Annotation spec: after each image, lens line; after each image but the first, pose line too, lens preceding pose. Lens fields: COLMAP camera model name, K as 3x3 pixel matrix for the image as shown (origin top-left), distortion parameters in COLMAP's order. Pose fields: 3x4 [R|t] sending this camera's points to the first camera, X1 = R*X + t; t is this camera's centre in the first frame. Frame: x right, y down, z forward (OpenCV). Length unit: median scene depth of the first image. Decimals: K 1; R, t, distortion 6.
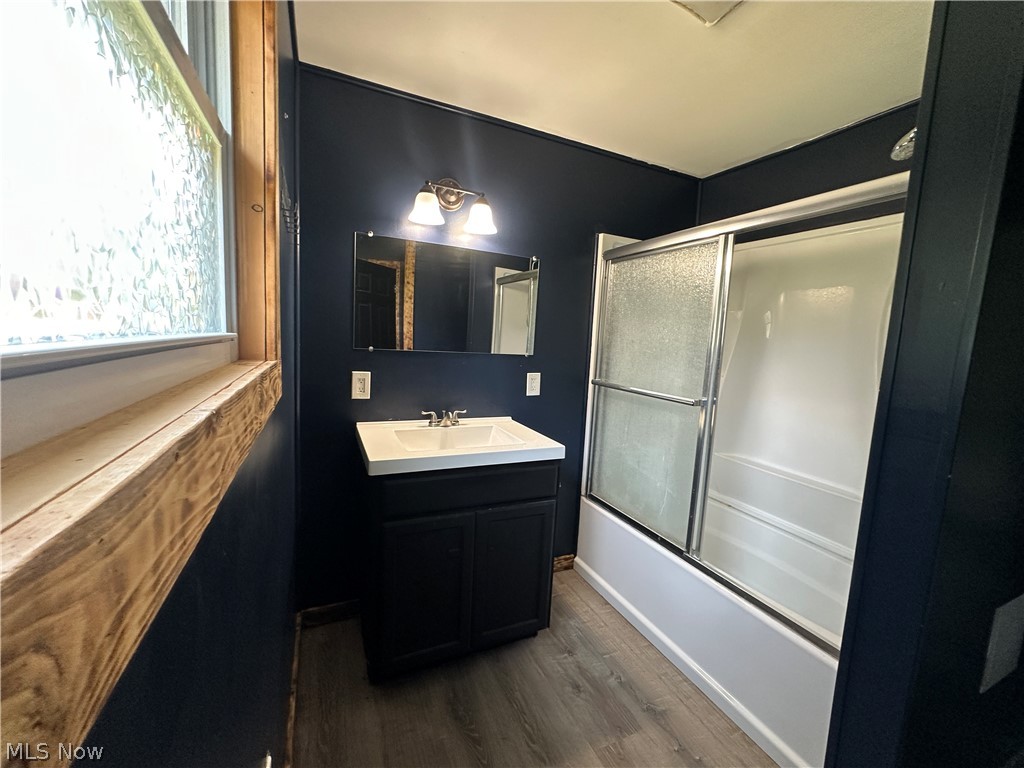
lens RADIAL K [[410.1, 0, 512.9], [0, 410.1, 383.0], [0, 0, 1]] dist [-0.005834, 0.001216]
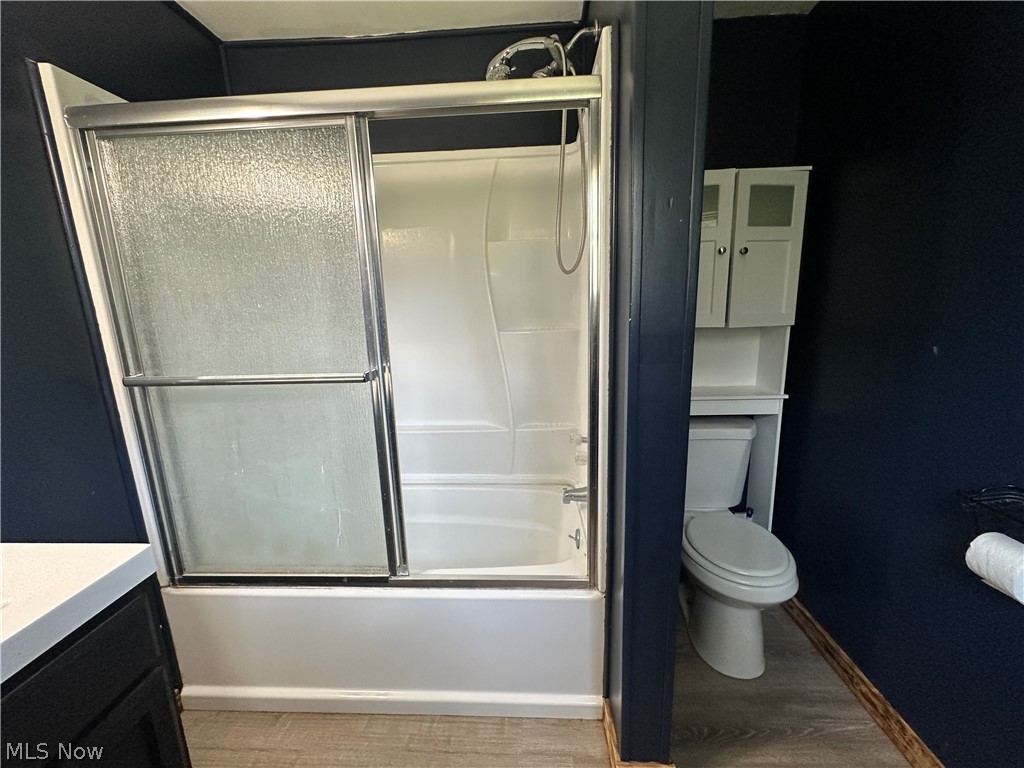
lens RADIAL K [[410.1, 0, 507.9], [0, 410.1, 382.1], [0, 0, 1]] dist [-0.005834, 0.001216]
pose [[0.458885, -0.241810, 0.854958, -0.022116], [0.155347, 0.969267, 0.190760, -0.027387], [-0.874810, 0.045278, 0.482346, 0.355839]]
